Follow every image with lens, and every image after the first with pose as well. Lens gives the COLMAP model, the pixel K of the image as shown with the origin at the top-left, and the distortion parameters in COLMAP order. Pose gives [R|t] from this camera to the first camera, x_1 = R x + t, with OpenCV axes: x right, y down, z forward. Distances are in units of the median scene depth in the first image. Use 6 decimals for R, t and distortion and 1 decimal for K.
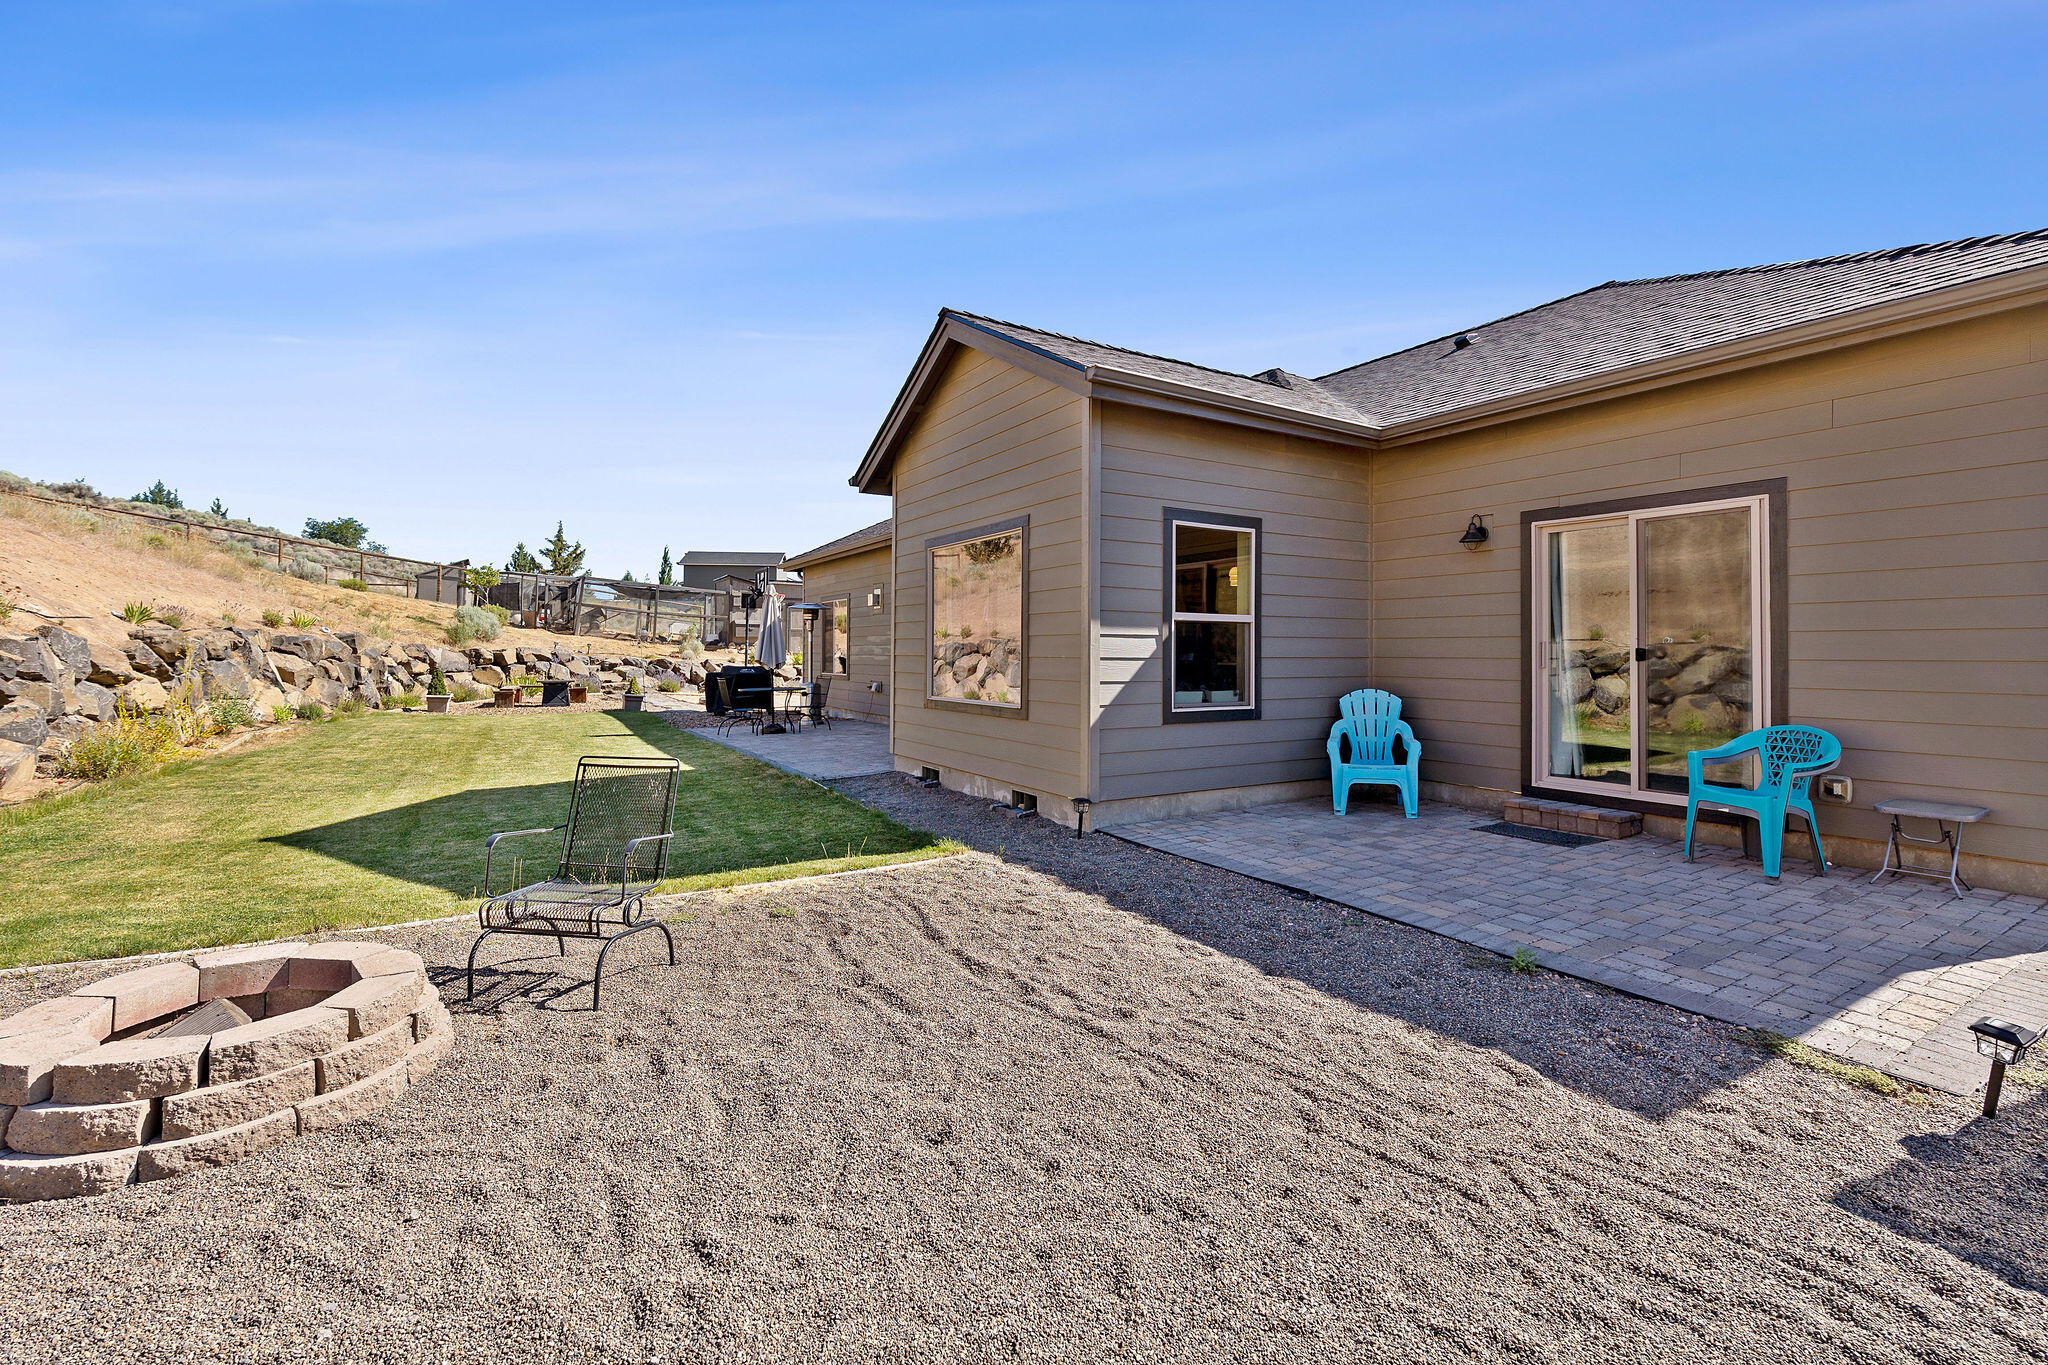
lens RADIAL K [[878.9, 0, 1025.5], [0, 878.9, 663.5], [0, 0, 1]] dist [-0.000042, 0.000056]
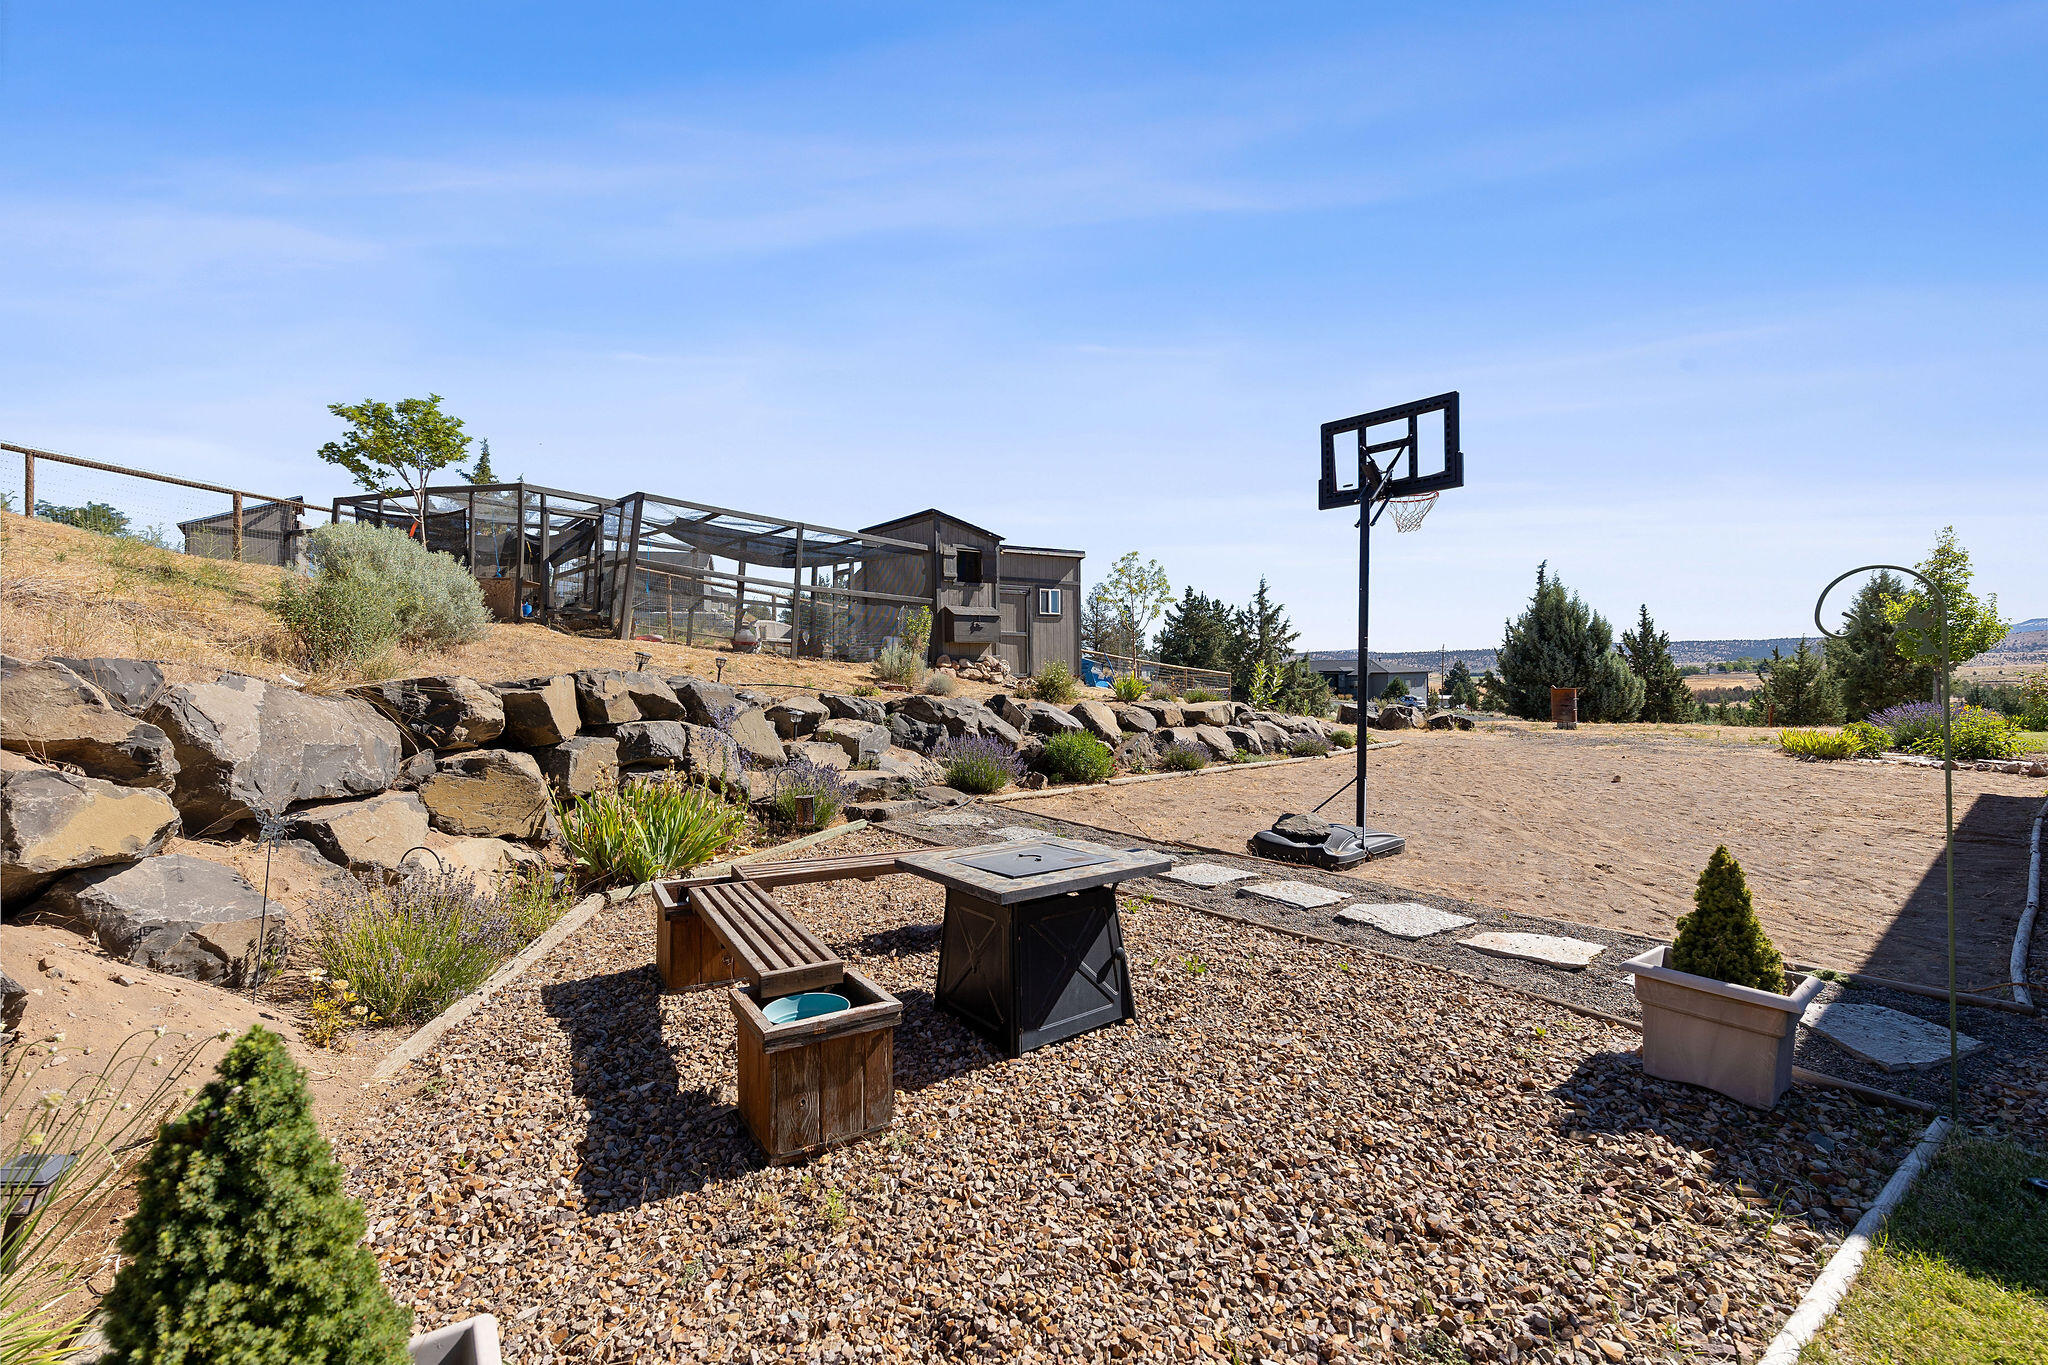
lens RADIAL K [[875.1, 0, 1028.4], [0, 875.1, 668.1], [0, 0, 1]] dist [-0.001733, -0.000266]
pose [[0.989089, -0.014221, 0.146628, -0.490968], [0.016331, 0.999779, -0.013200, -0.013583], [-0.146408, 0.015451, 0.989104, 0.733984]]
